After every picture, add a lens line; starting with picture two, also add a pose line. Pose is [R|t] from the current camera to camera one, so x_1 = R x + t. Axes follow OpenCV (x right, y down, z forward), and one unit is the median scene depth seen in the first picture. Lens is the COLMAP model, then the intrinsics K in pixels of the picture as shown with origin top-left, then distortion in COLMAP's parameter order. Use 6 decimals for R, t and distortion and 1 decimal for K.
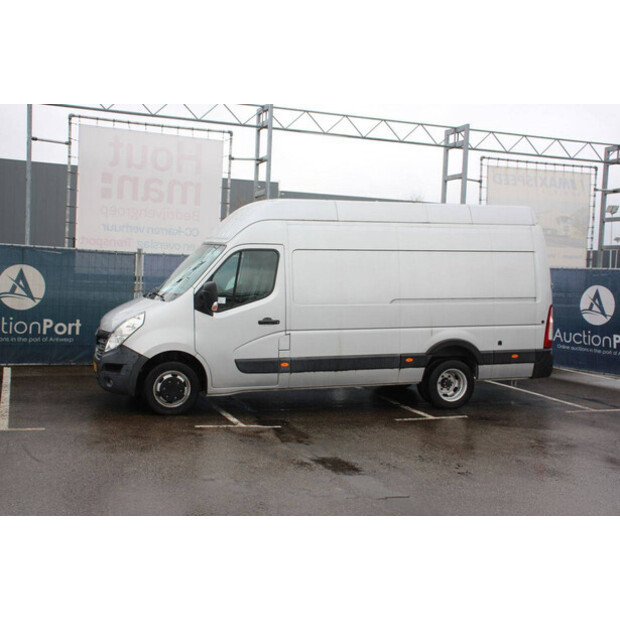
lens RADIAL K [[791.1, 0, 310.0], [0, 791.1, 310.0], [0, 0, 1]] dist [0.017385, 0.067849]
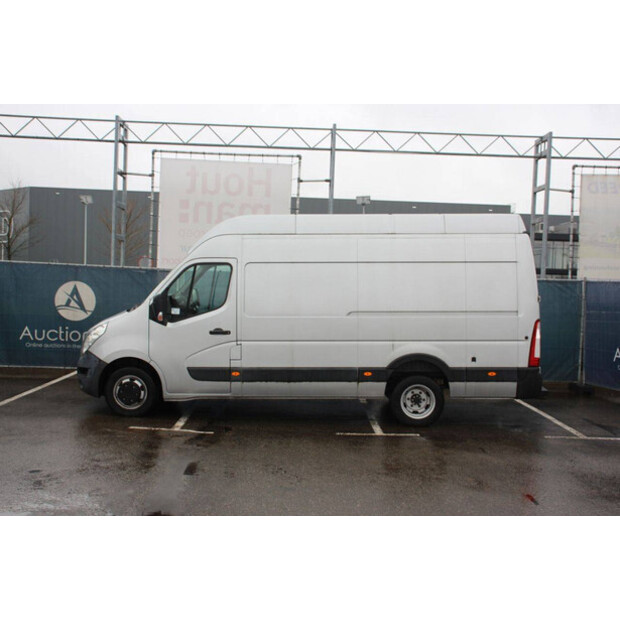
lens RADIAL K [[751.2, 0, 310.0], [0, 751.2, 310.0], [0, 0, 1]] dist [0.000652, 0.033877]
pose [[0.942537, 0.004004, -0.334078, 0.354629], [-0.013578, 0.999561, -0.026327, 0.009421], [0.333826, 0.029350, 0.942178, 0.096310]]
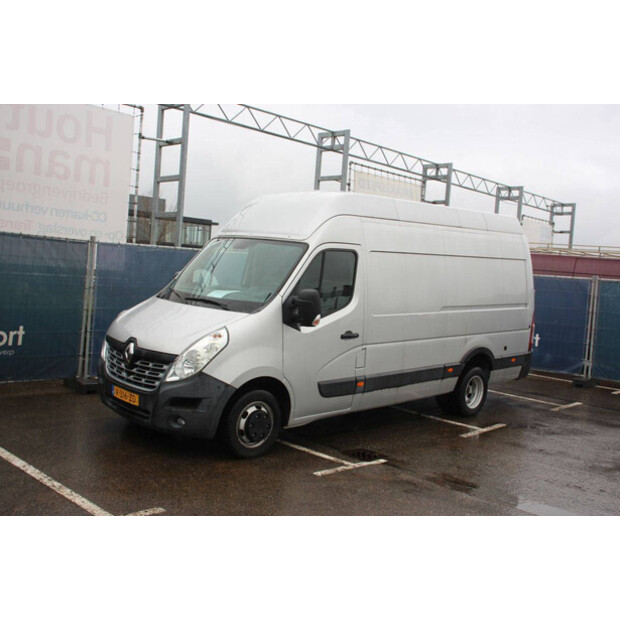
lens RADIAL K [[657.5, 0, 310.0], [0, 657.5, 310.0], [0, 0, 1]] dist [-0.051169, 0.002091]
pose [[0.897435, -0.000979, 0.441146, -0.363713], [-0.014217, 0.999414, 0.031142, -0.030602], [-0.440918, -0.034219, 0.896895, 0.352123]]
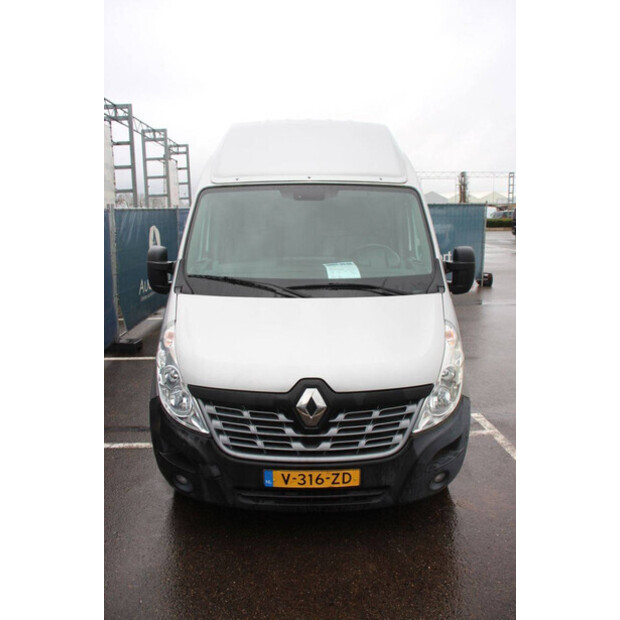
lens RADIAL K [[509.4, 0, 310.0], [0, 509.4, 310.0], [0, 0, 1]] dist [-0.181481, 0.169054]
pose [[0.296184, -0.227933, 0.927535, -0.468867], [0.079695, 0.973619, 0.213809, -0.070673], [-0.951800, 0.010593, 0.306535, 0.866192]]
